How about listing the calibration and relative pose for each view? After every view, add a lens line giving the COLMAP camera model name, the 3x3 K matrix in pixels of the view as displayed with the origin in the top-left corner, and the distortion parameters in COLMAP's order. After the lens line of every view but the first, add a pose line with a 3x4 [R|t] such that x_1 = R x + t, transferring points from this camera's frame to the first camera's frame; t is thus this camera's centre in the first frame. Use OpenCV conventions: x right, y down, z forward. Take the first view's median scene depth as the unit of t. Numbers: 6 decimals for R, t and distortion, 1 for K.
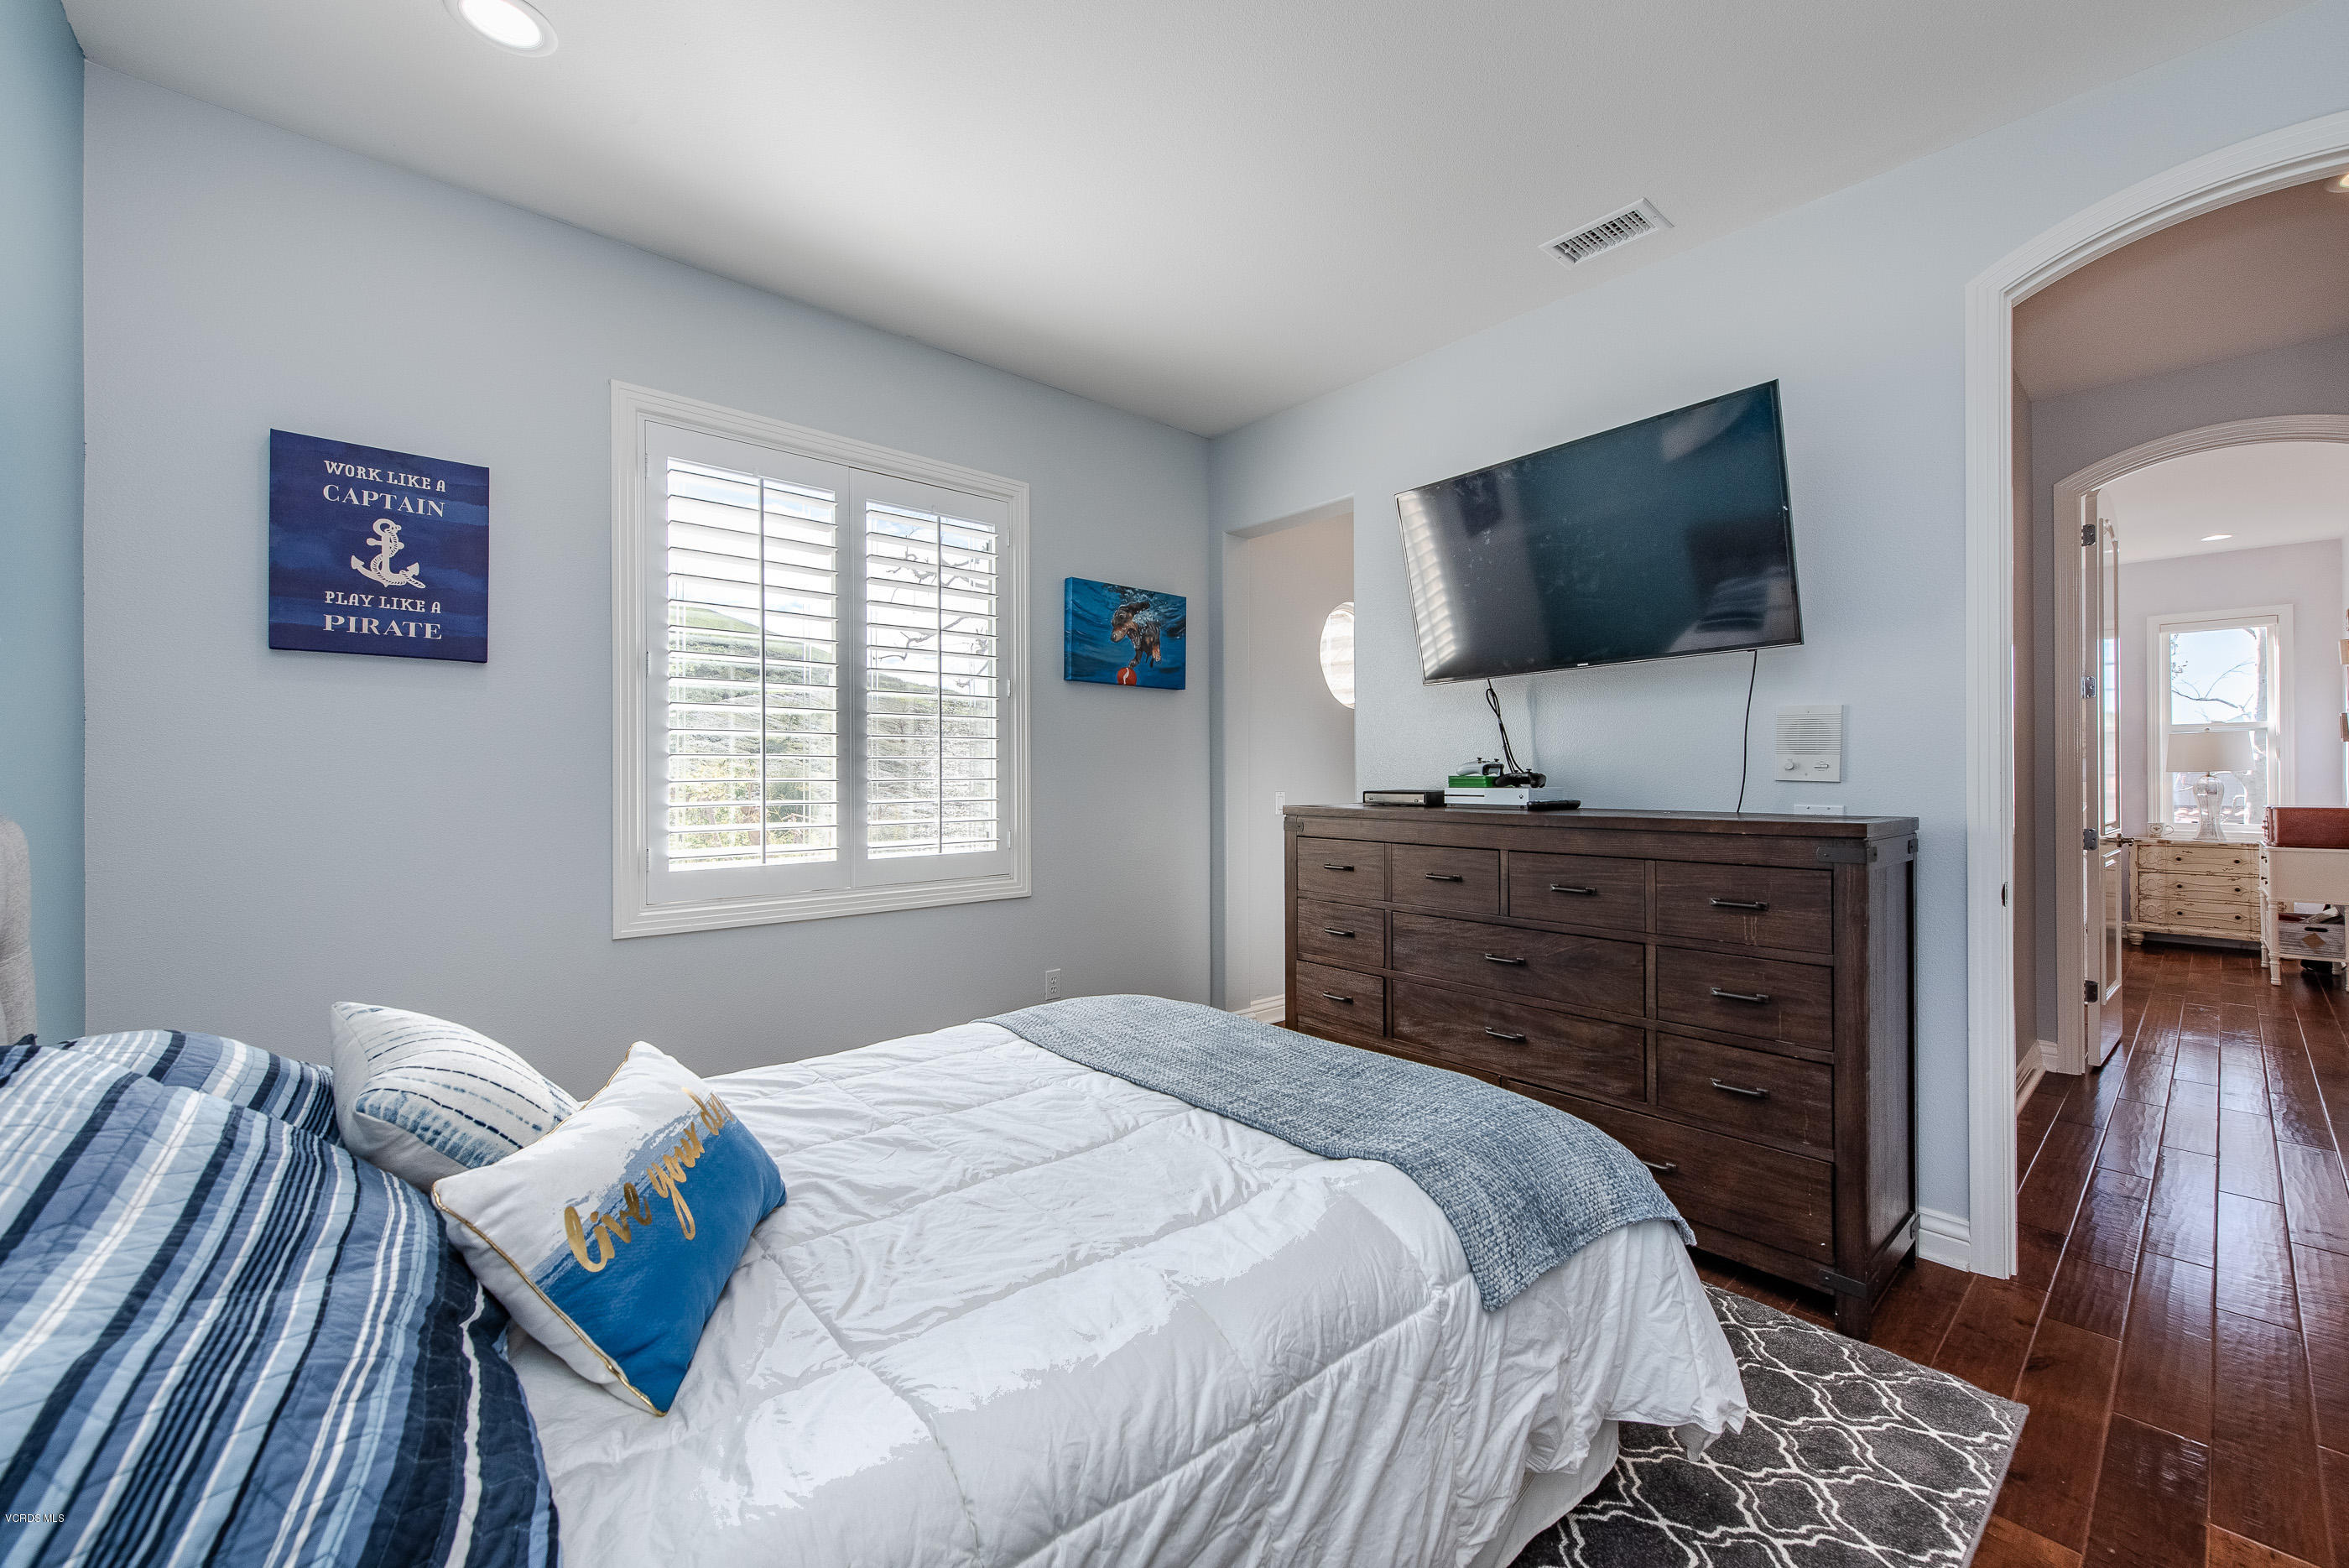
lens RADIAL K [[921.8, 0, 1181.5], [0, 921.8, 778.2], [0, 0, 1]] dist [0.013584, -0.003727]
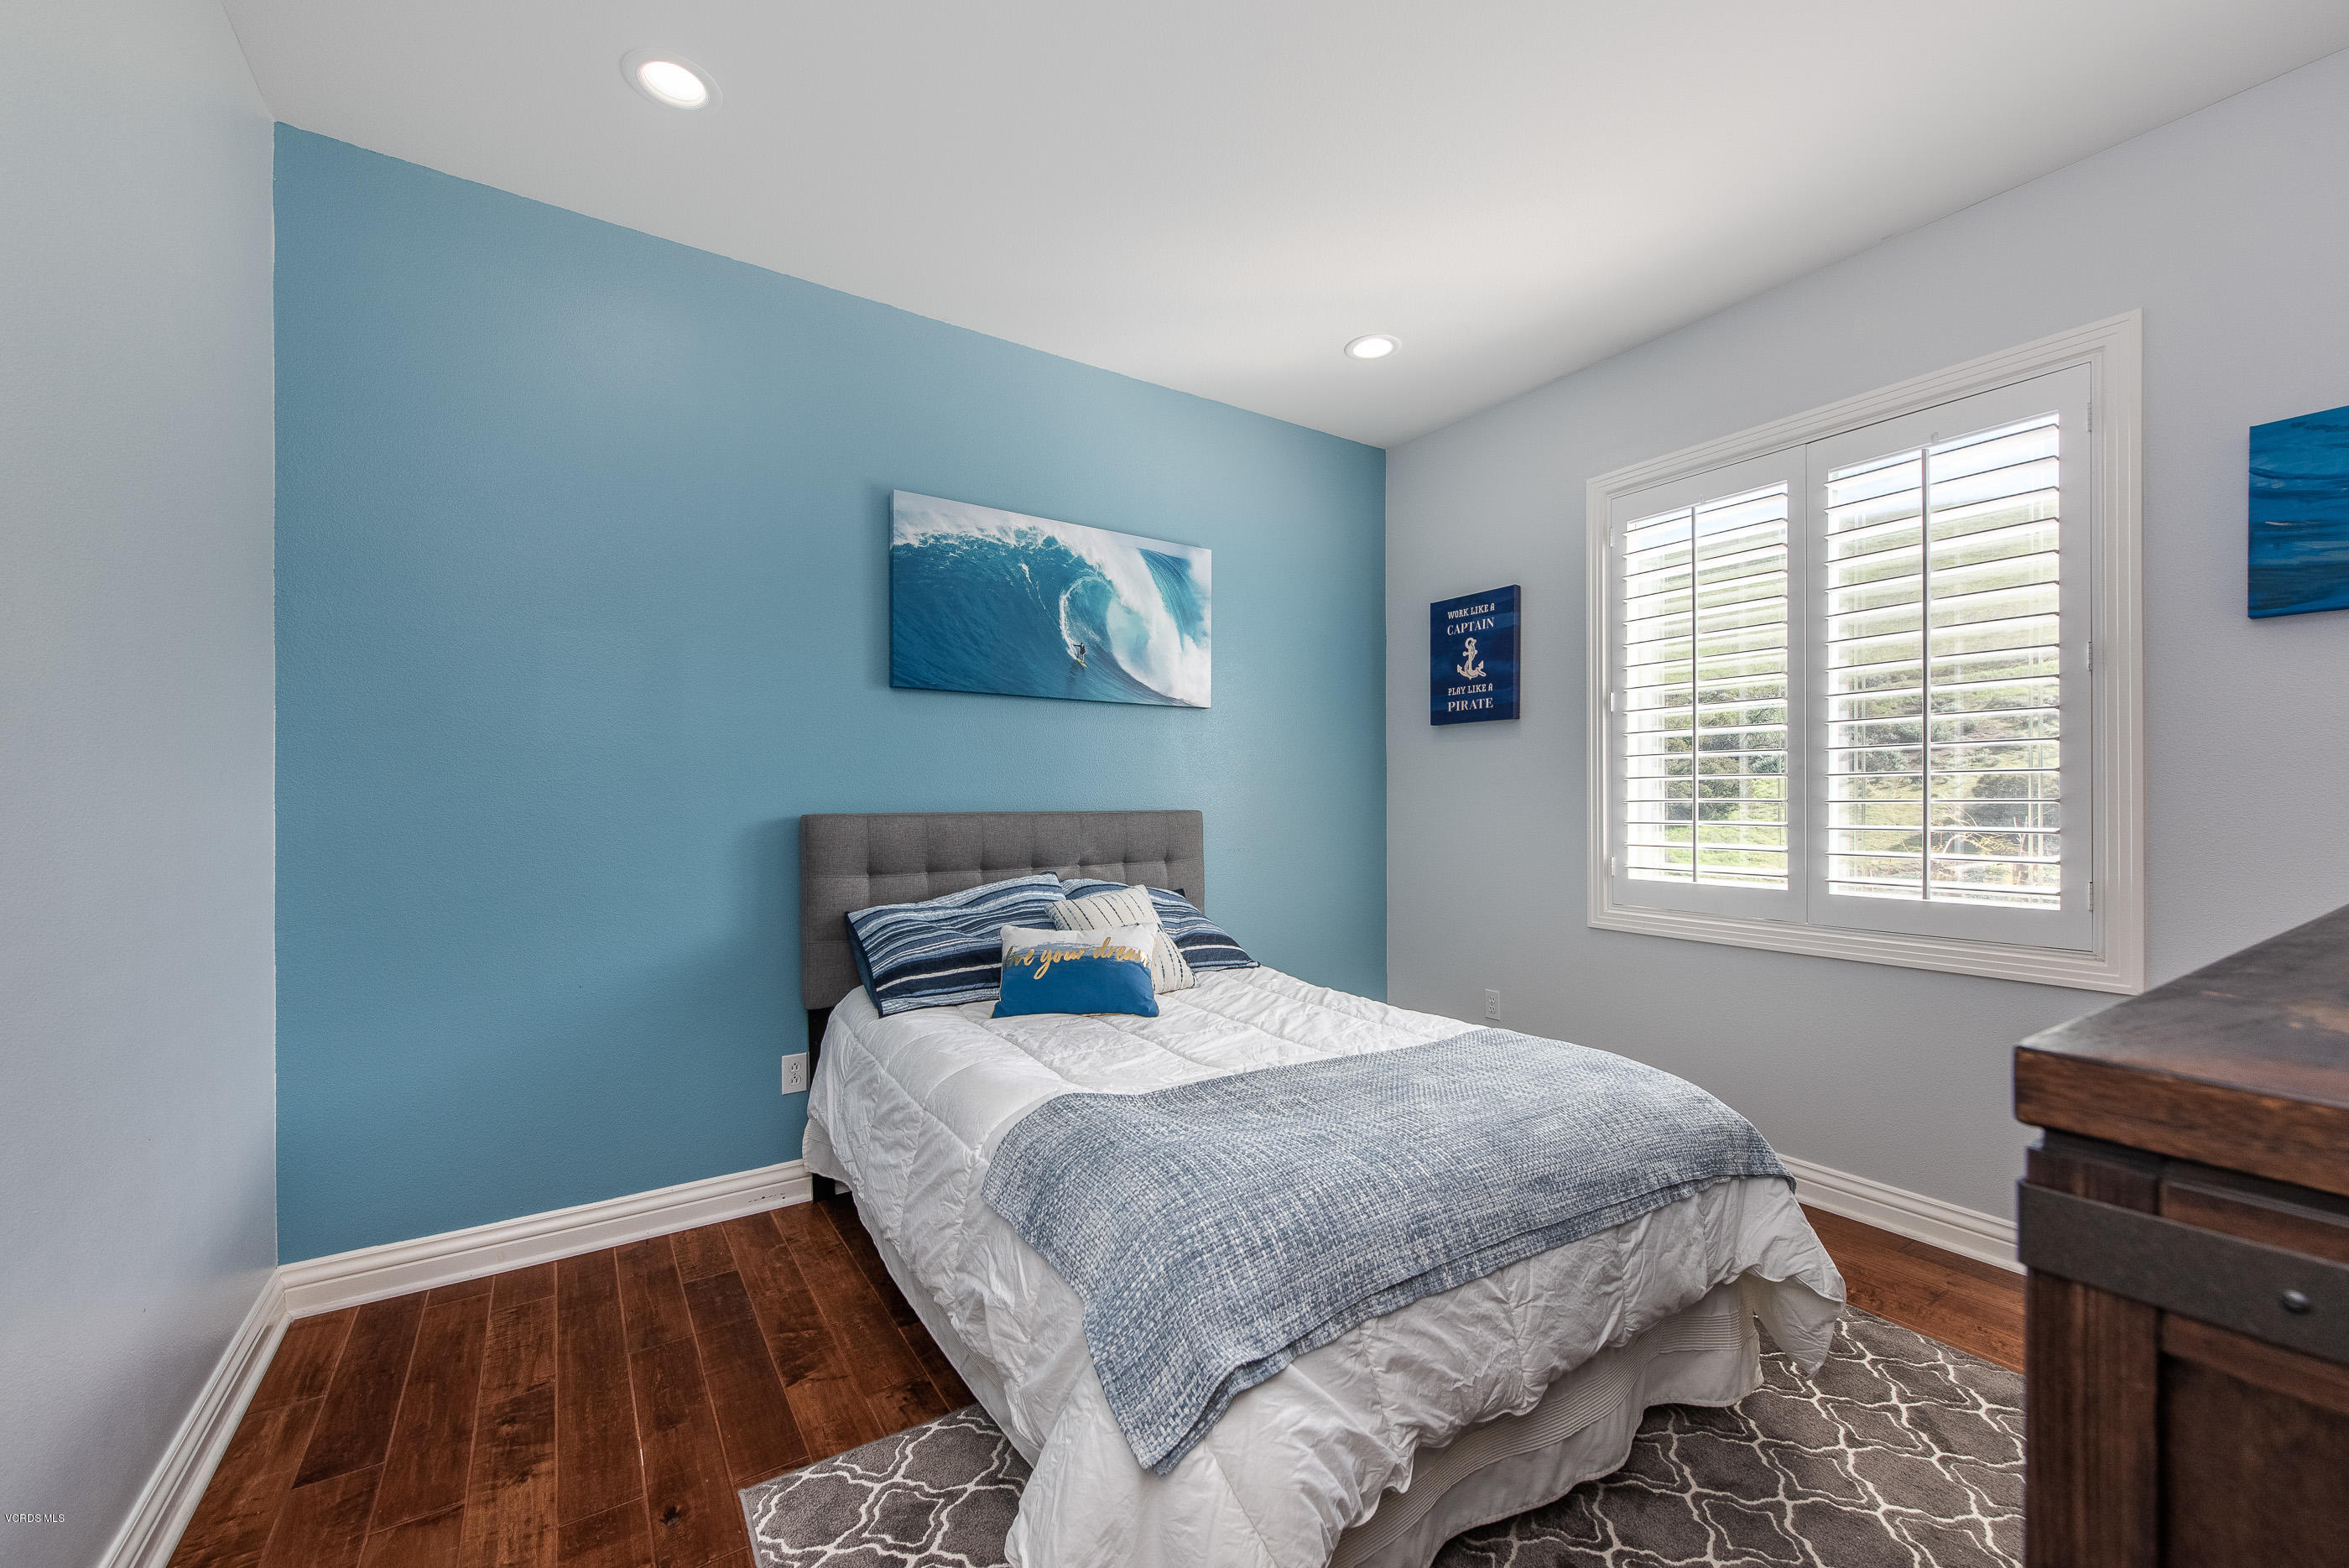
lens RADIAL K [[921.8, 0, 1168.8], [0, 921.8, 788.4], [0, 0, 1]] dist [0.013584, -0.003727]
pose [[-0.142881, -0.009086, -0.989698, 0.799800], [0.001594, 0.999954, -0.009411, -0.003002], [0.989739, -0.002922, -0.142860, 0.708311]]
